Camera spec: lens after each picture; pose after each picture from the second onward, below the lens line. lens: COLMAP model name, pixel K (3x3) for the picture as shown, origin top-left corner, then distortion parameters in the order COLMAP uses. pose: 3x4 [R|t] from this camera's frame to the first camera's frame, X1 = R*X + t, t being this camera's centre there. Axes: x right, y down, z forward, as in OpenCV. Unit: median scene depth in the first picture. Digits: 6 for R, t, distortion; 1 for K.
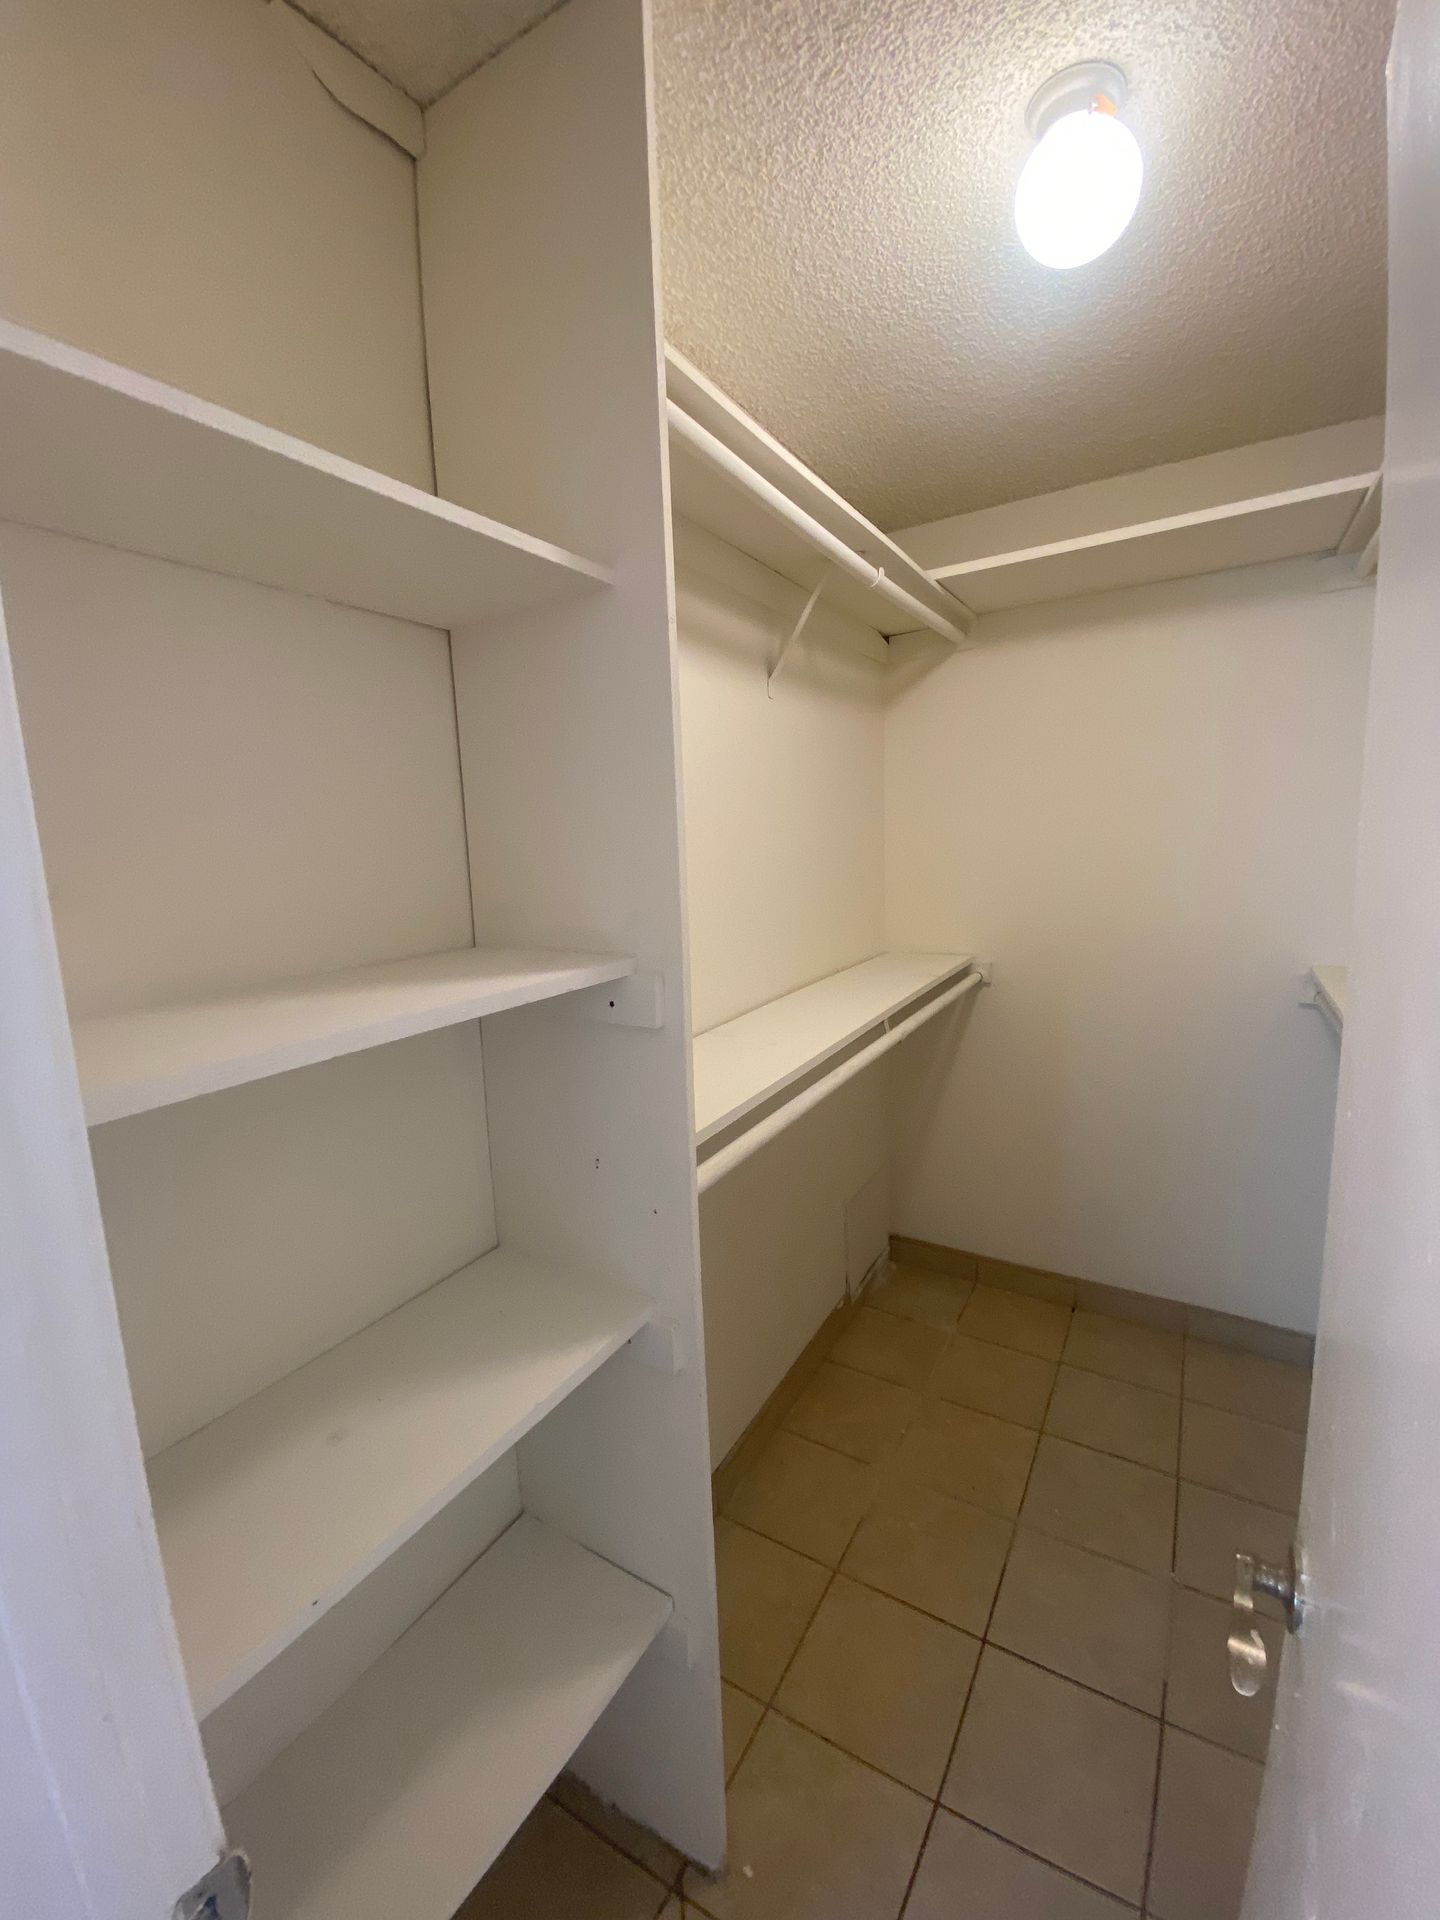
lens RADIAL K [[776.8, 0, 721.6], [0, 776.8, 951.7], [0, 0, 1]] dist [0.016651, -0.018138]
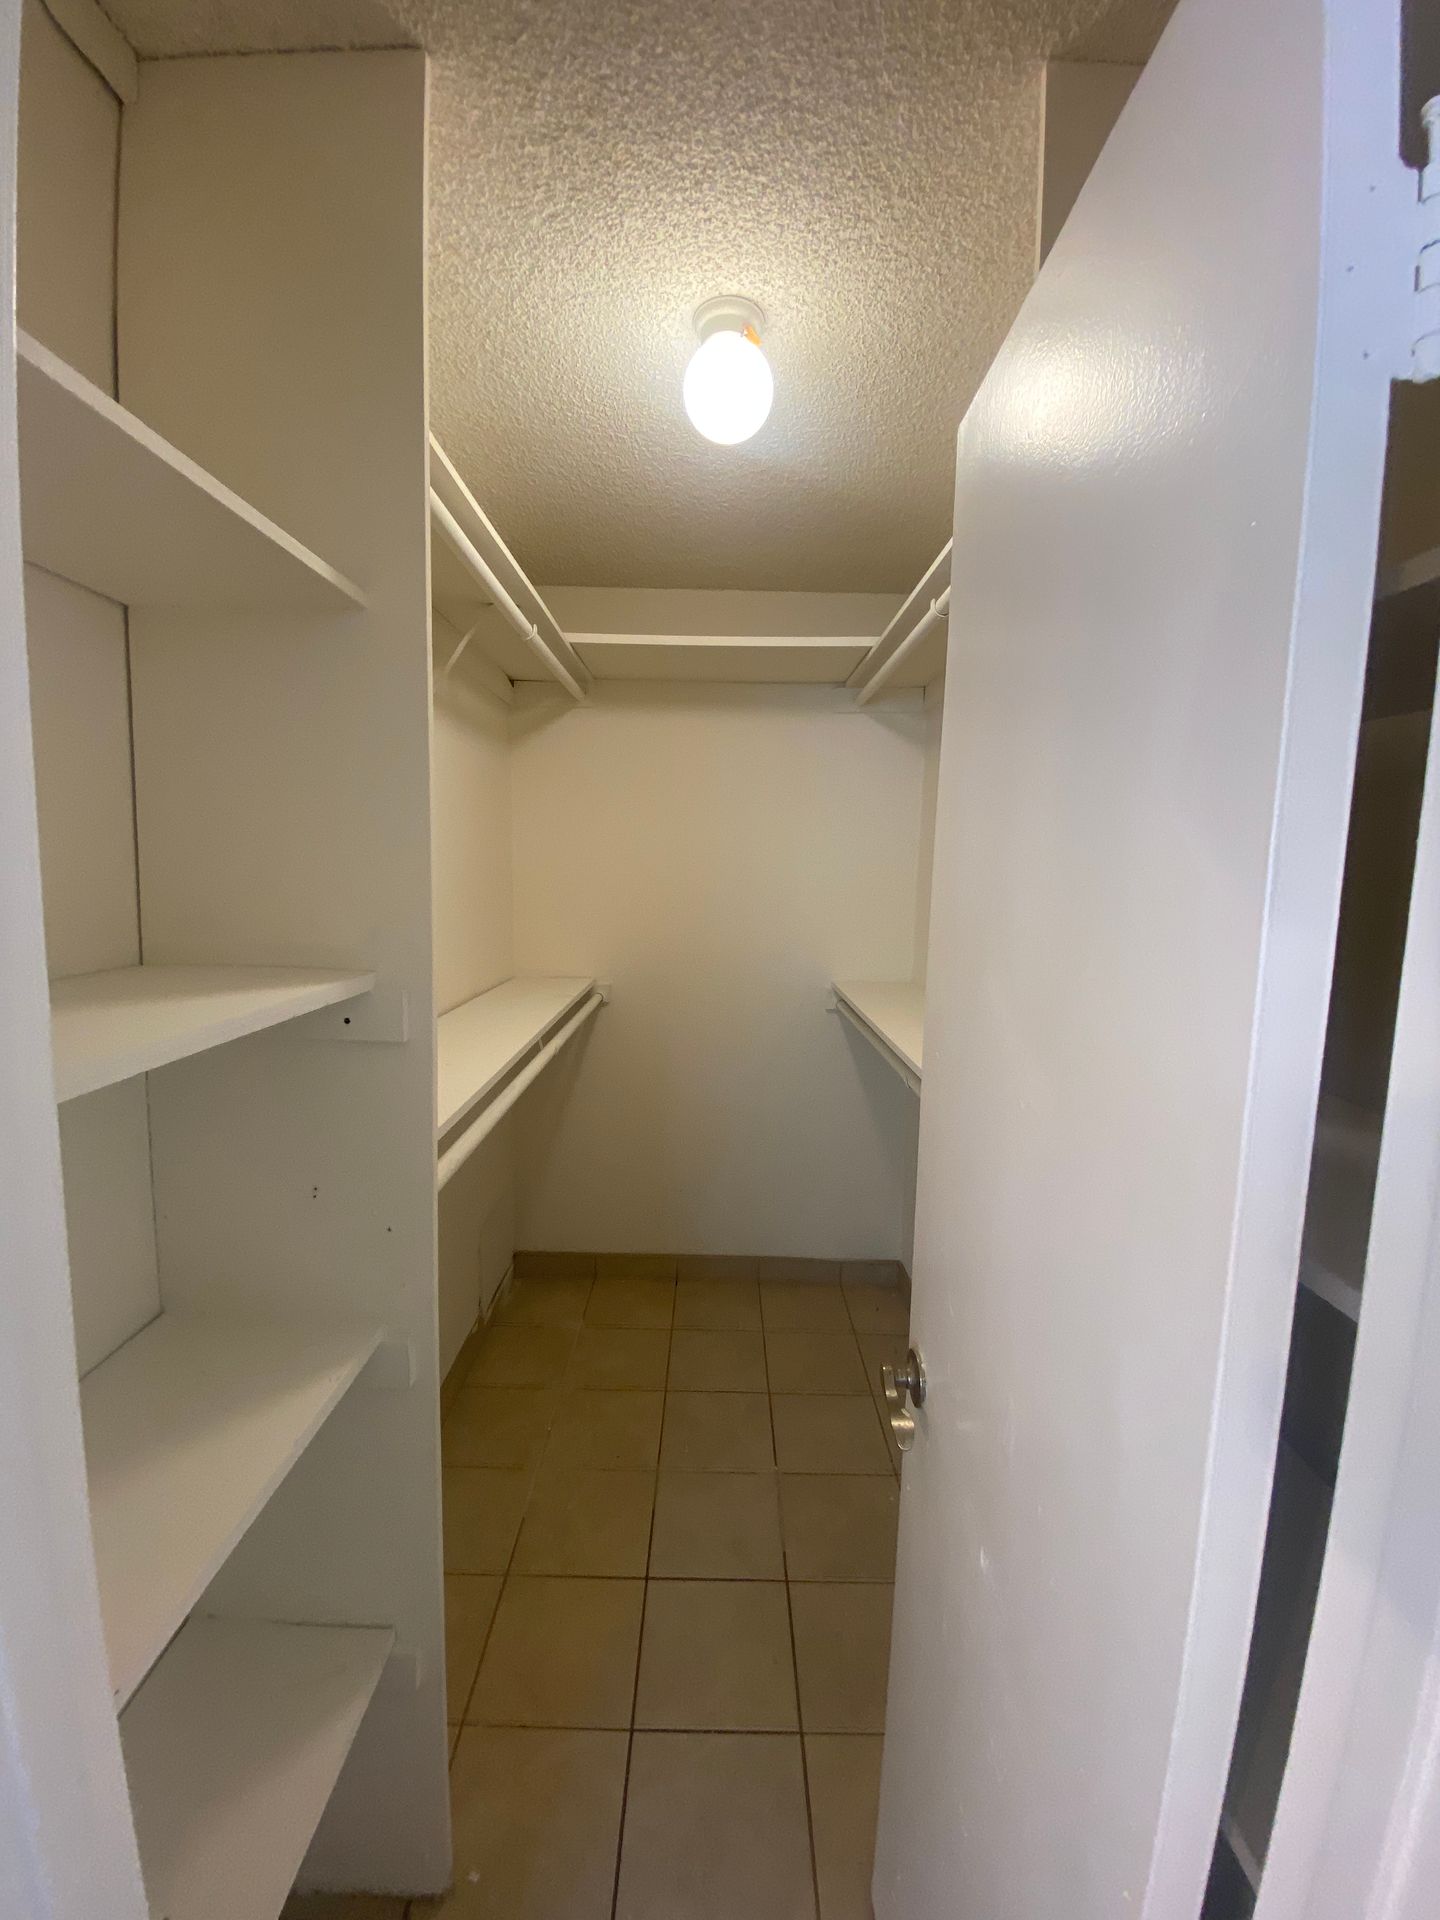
lens RADIAL K [[777.3, 0, 712.7], [0, 777.3, 951.3], [0, 0, 1]] dist [0.018322, -0.018117]
pose [[0.853668, 0.004899, 0.520795, -0.242625], [0.017312, 0.999136, -0.037776, 0.022659], [-0.520530, 0.041264, 0.852845, -0.080763]]
